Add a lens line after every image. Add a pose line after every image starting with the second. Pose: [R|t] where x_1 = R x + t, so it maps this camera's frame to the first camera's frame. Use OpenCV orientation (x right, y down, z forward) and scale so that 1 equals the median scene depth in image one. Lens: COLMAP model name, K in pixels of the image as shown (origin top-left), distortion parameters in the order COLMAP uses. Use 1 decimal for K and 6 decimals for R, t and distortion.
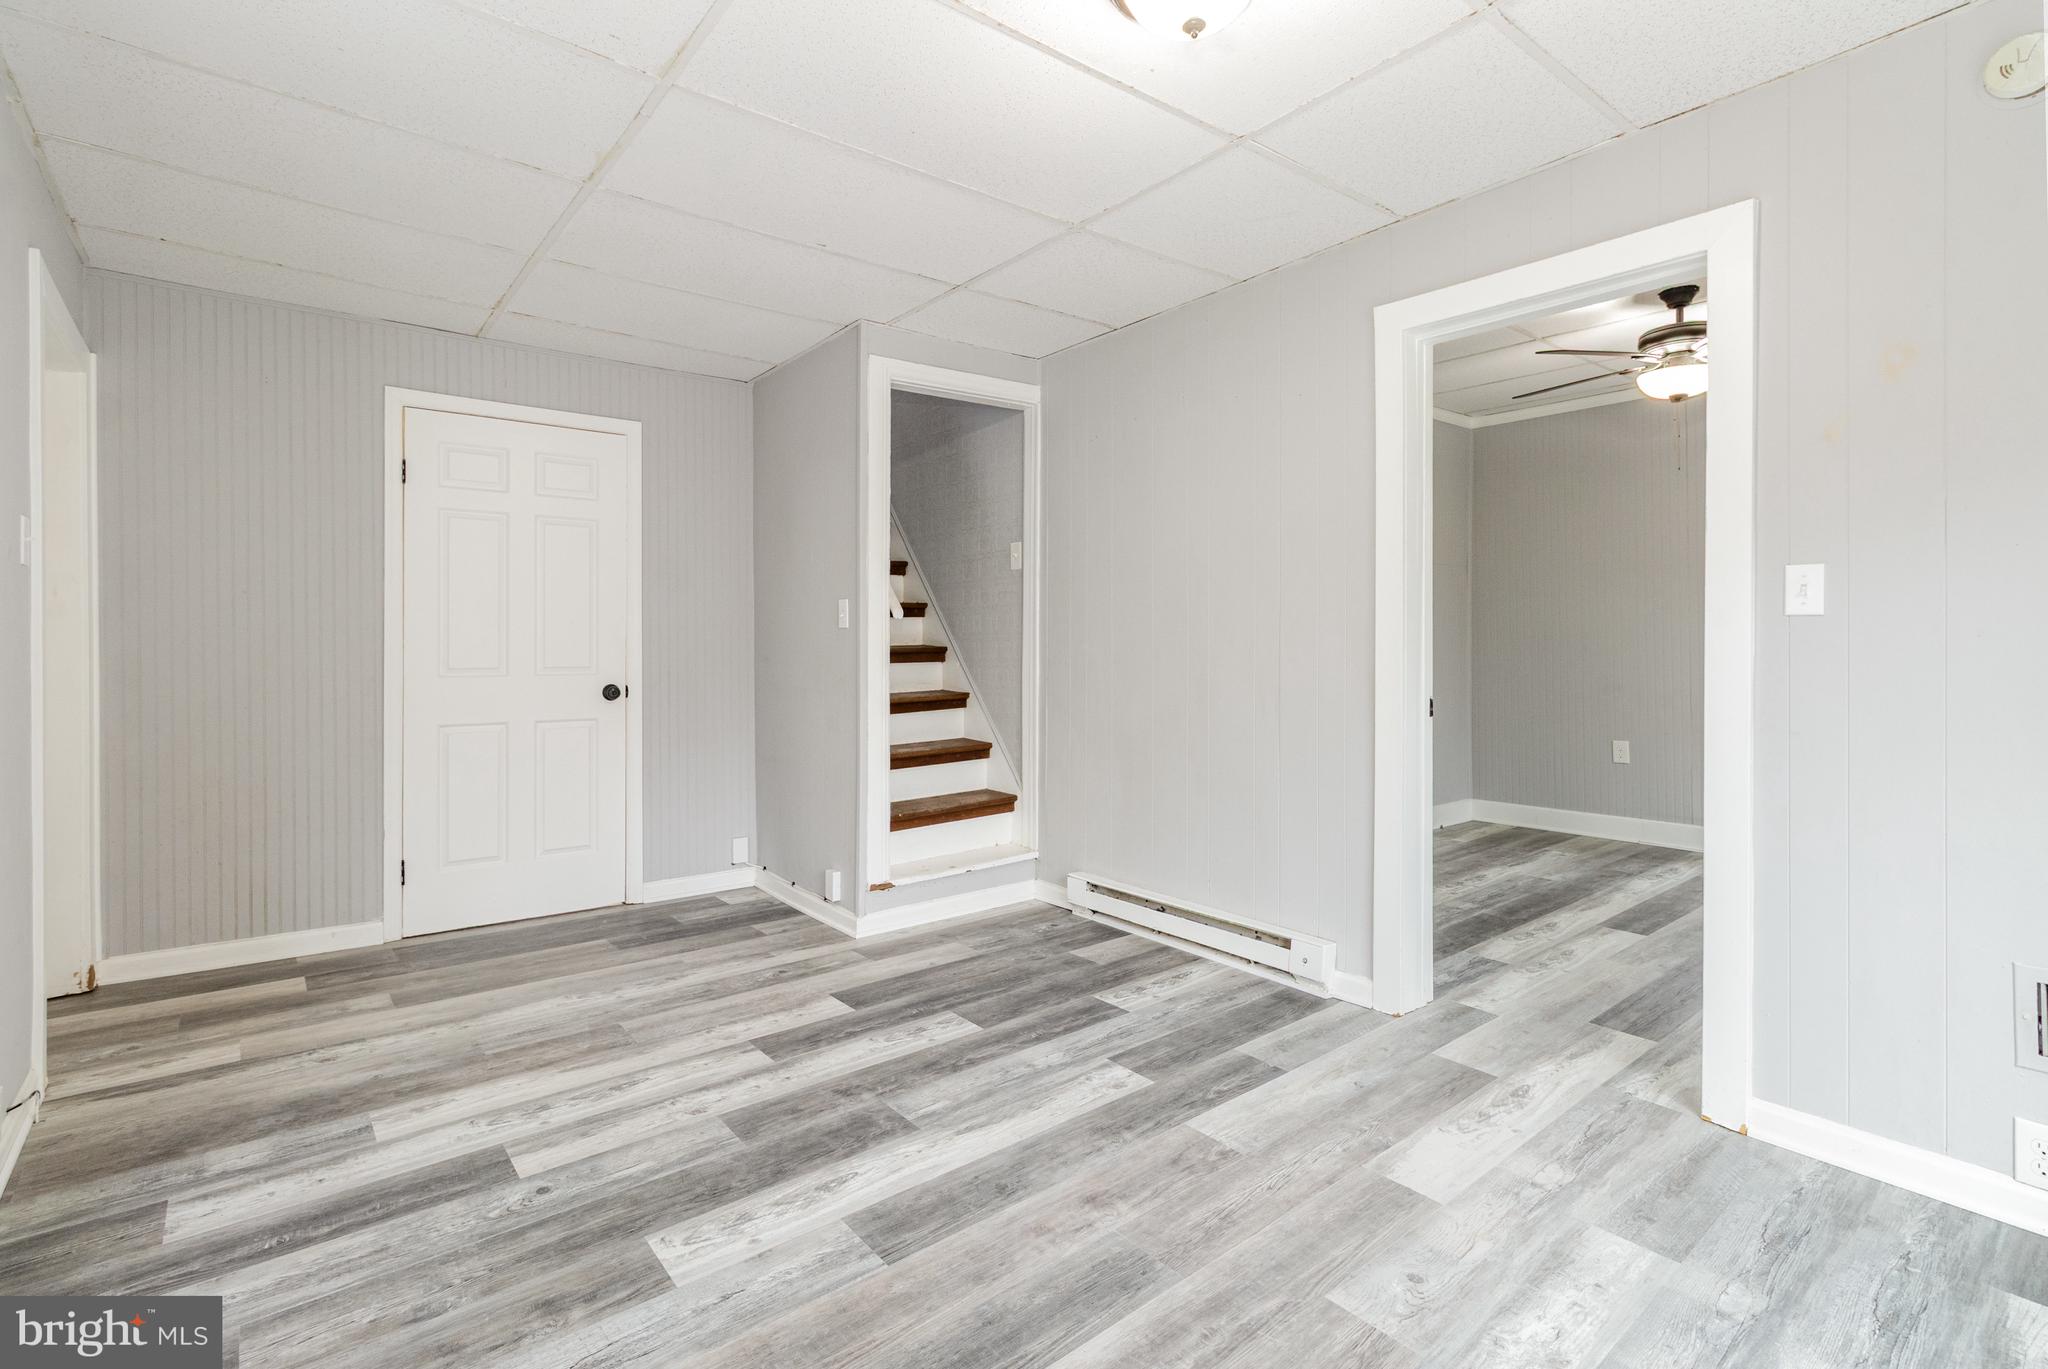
lens RADIAL K [[948.6, 0, 1013.1], [0, 948.6, 656.1], [0, 0, 1]] dist [0.004418, -0.001661]
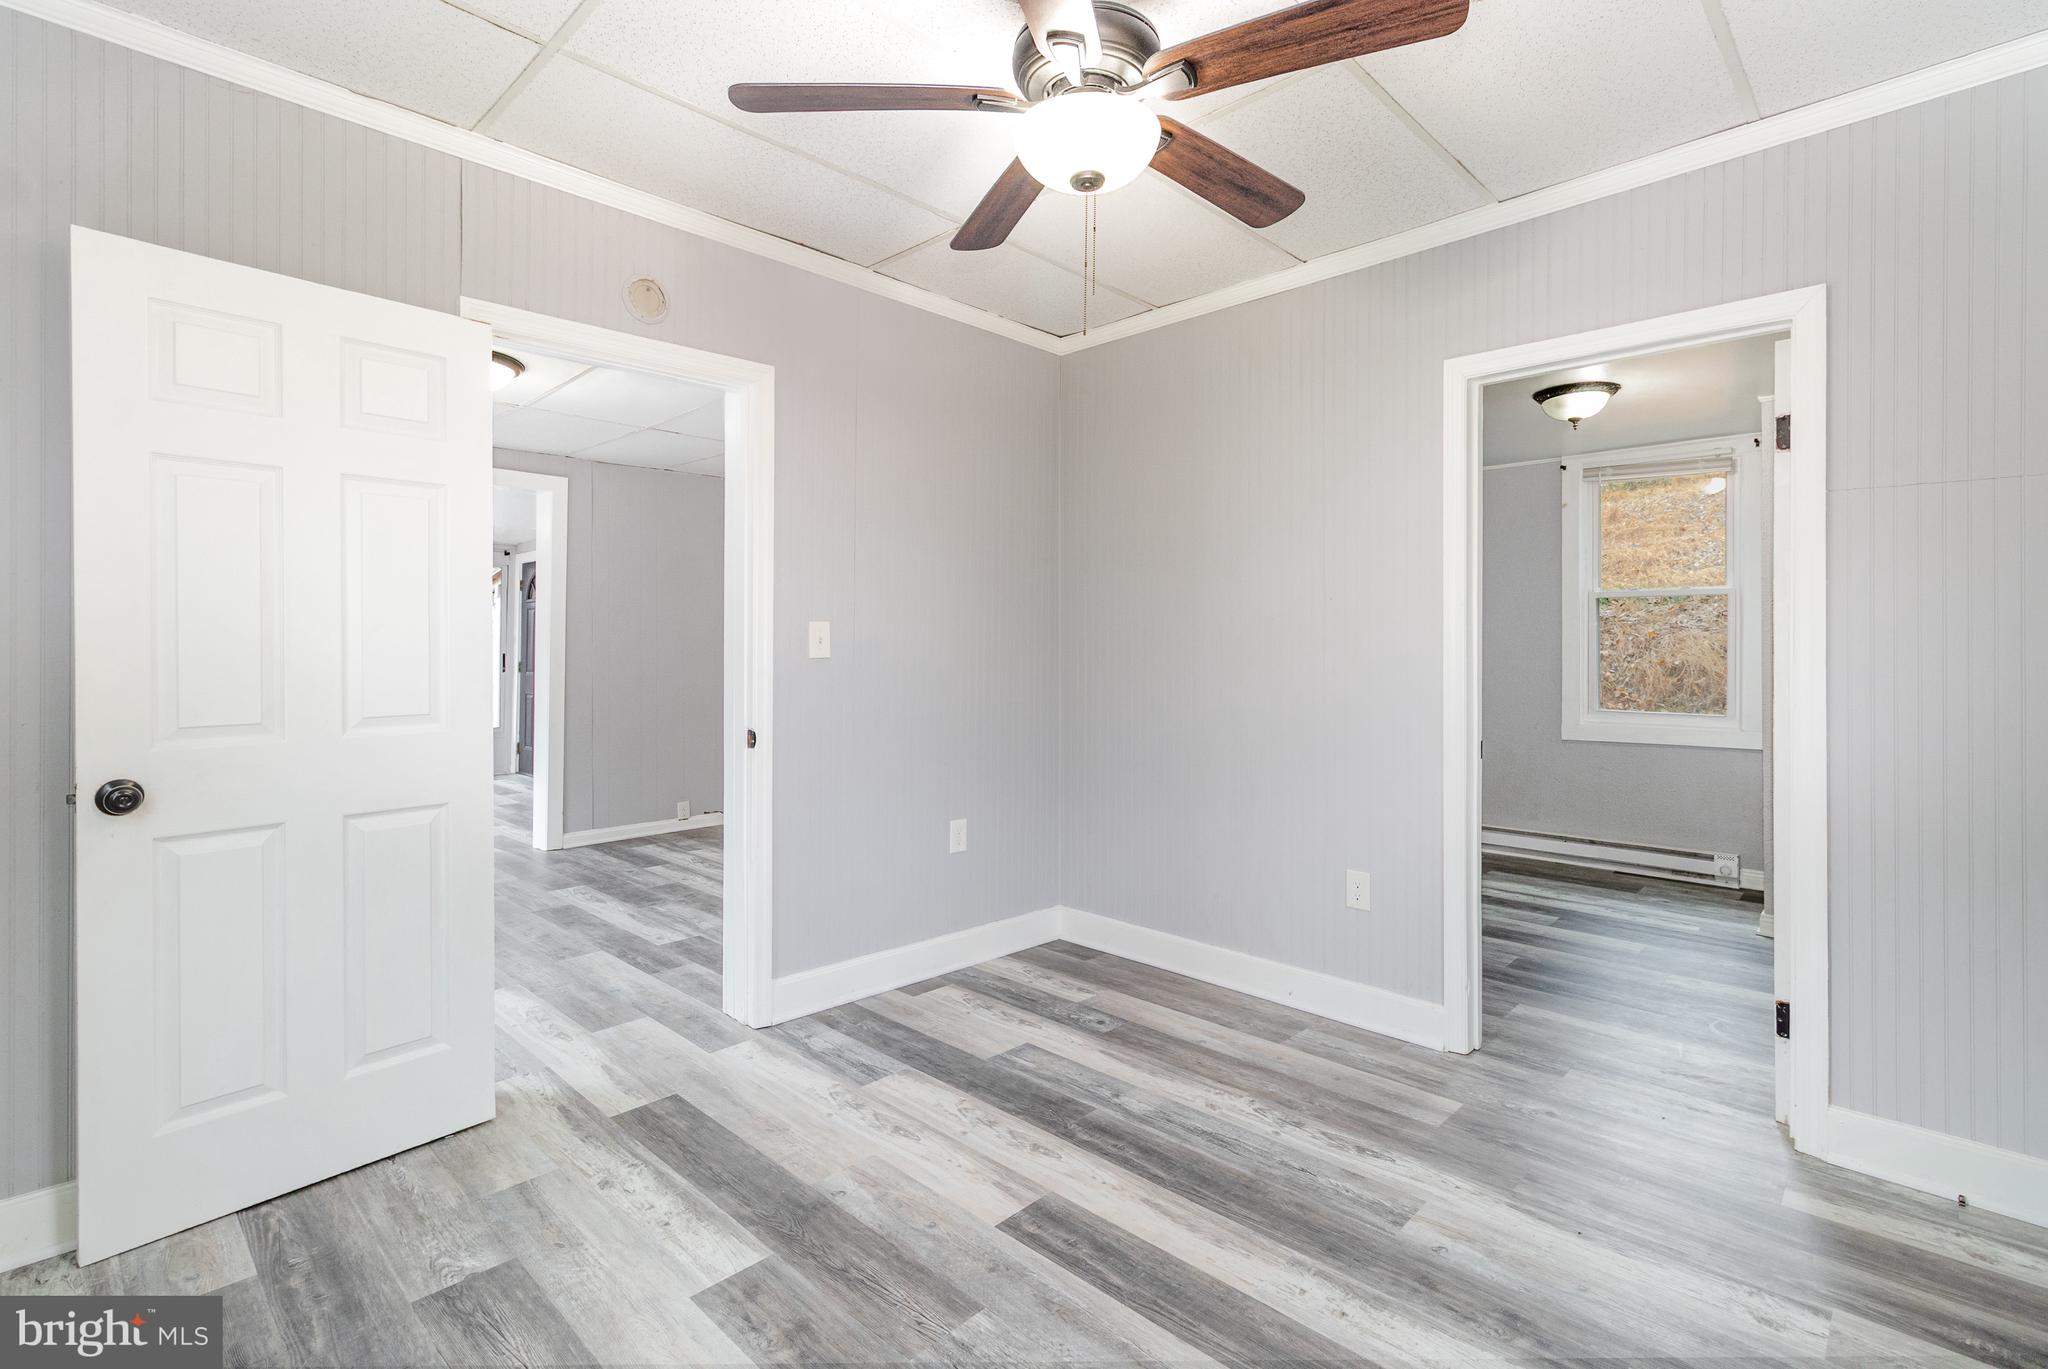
lens RADIAL K [[948.6, 0, 1042.2], [0, 948.6, 644.6], [0, 0, 1]] dist [0.004418, -0.001661]
pose [[0.136608, -0.004256, -0.990616, 1.760942], [-0.024424, 0.999672, -0.007663, -0.055096], [0.990324, 0.025242, 0.136459, 1.367717]]
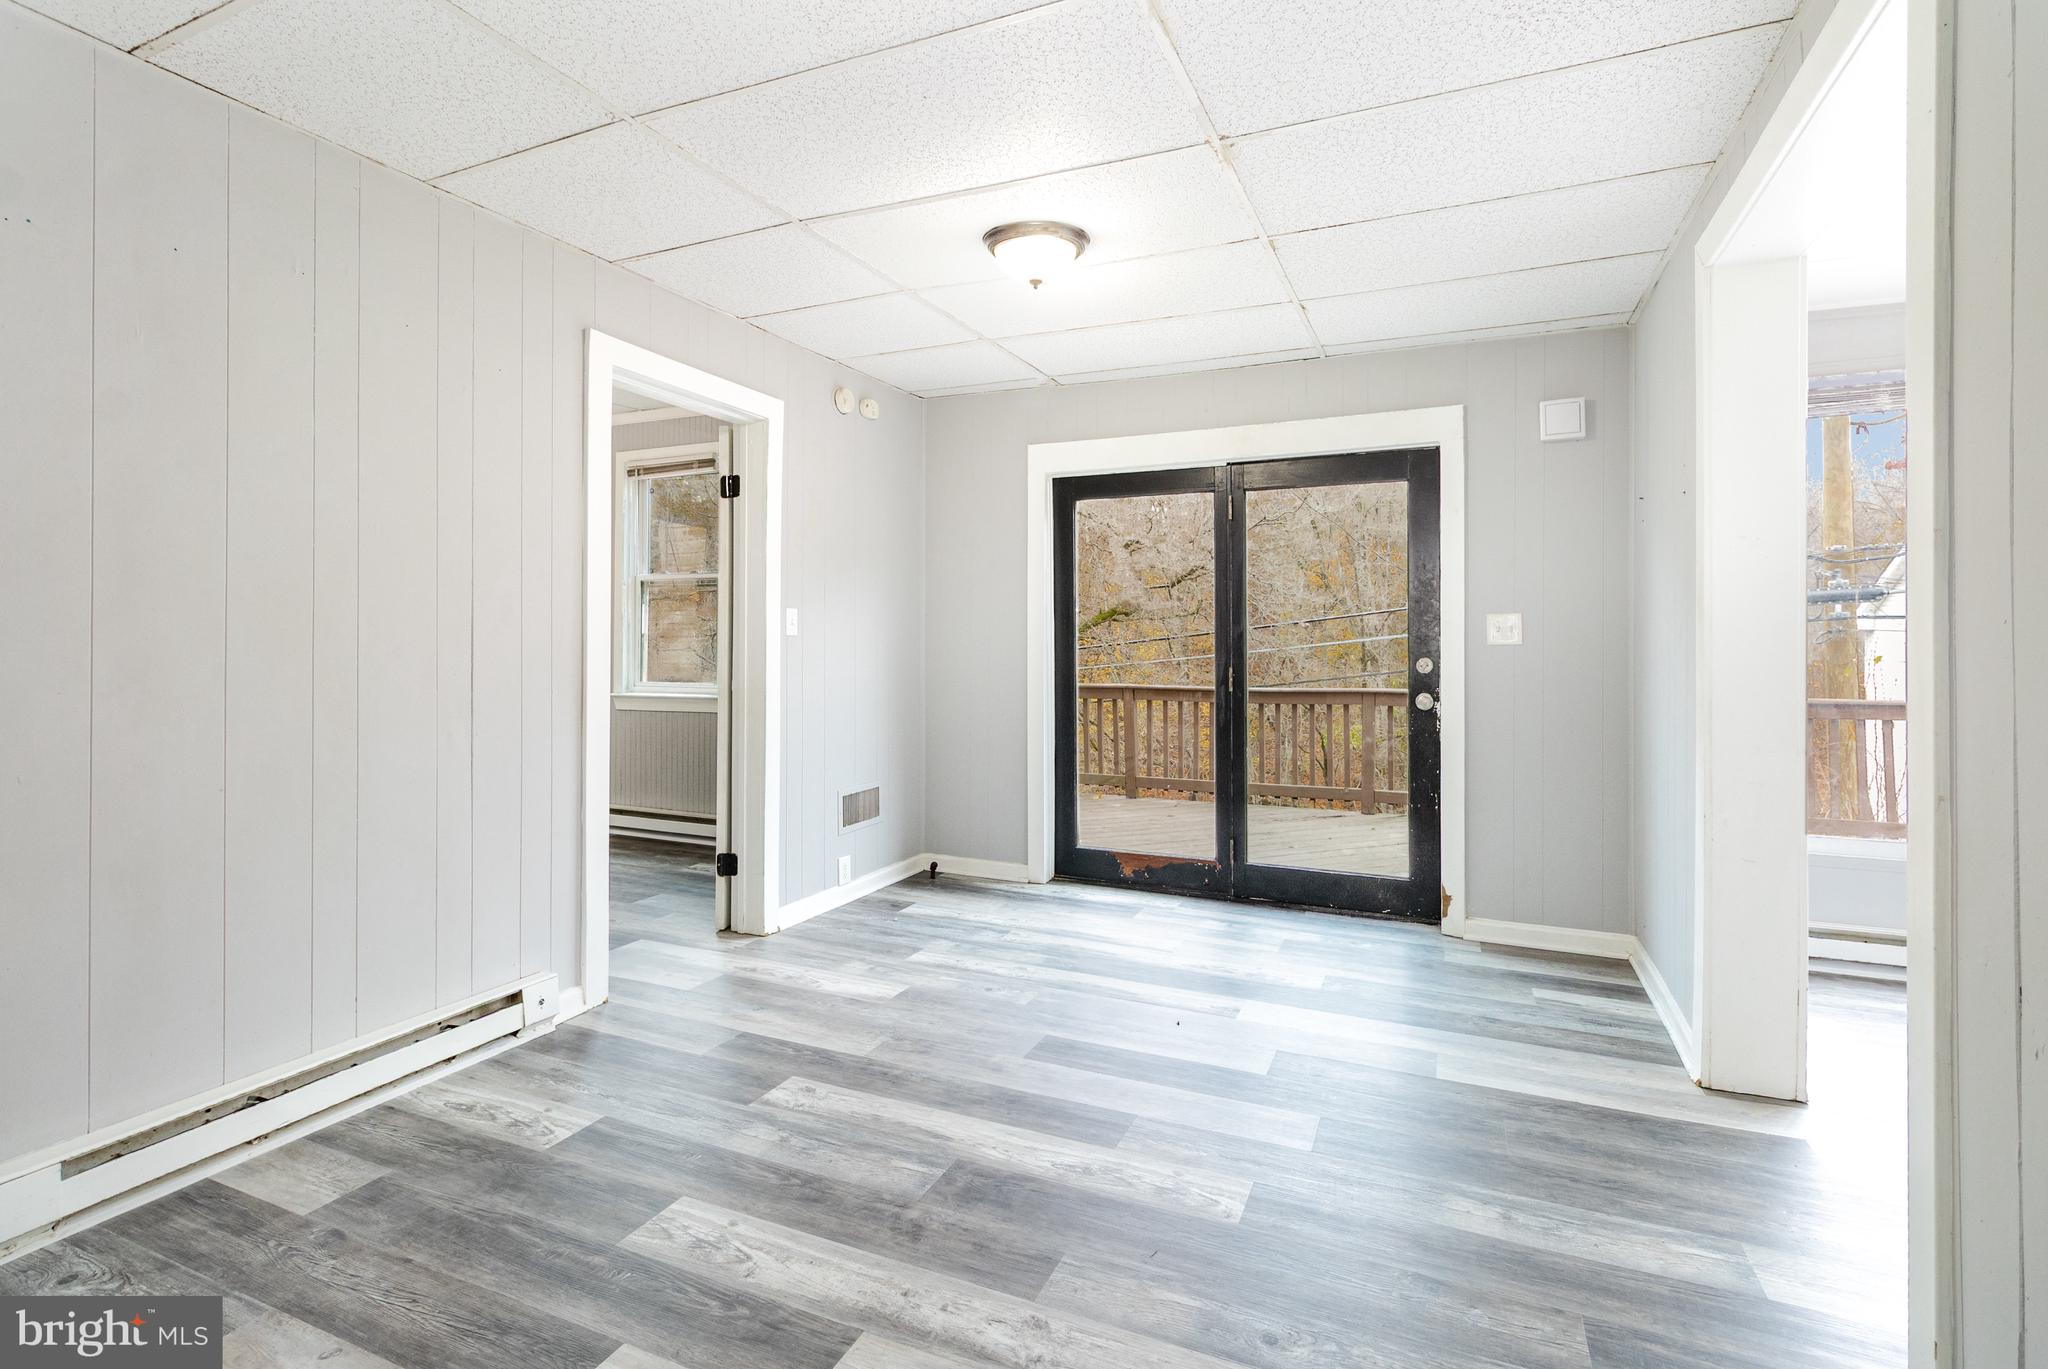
lens RADIAL K [[948.6, 0, 1038.5], [0, 948.6, 643.0], [0, 0, 1]] dist [0.004418, -0.001661]
pose [[-0.463635, 0.000863, 0.886026, -0.873398], [0.013185, 0.999896, 0.005926, -0.027530], [-0.885928, 0.014430, -0.463598, 1.202984]]
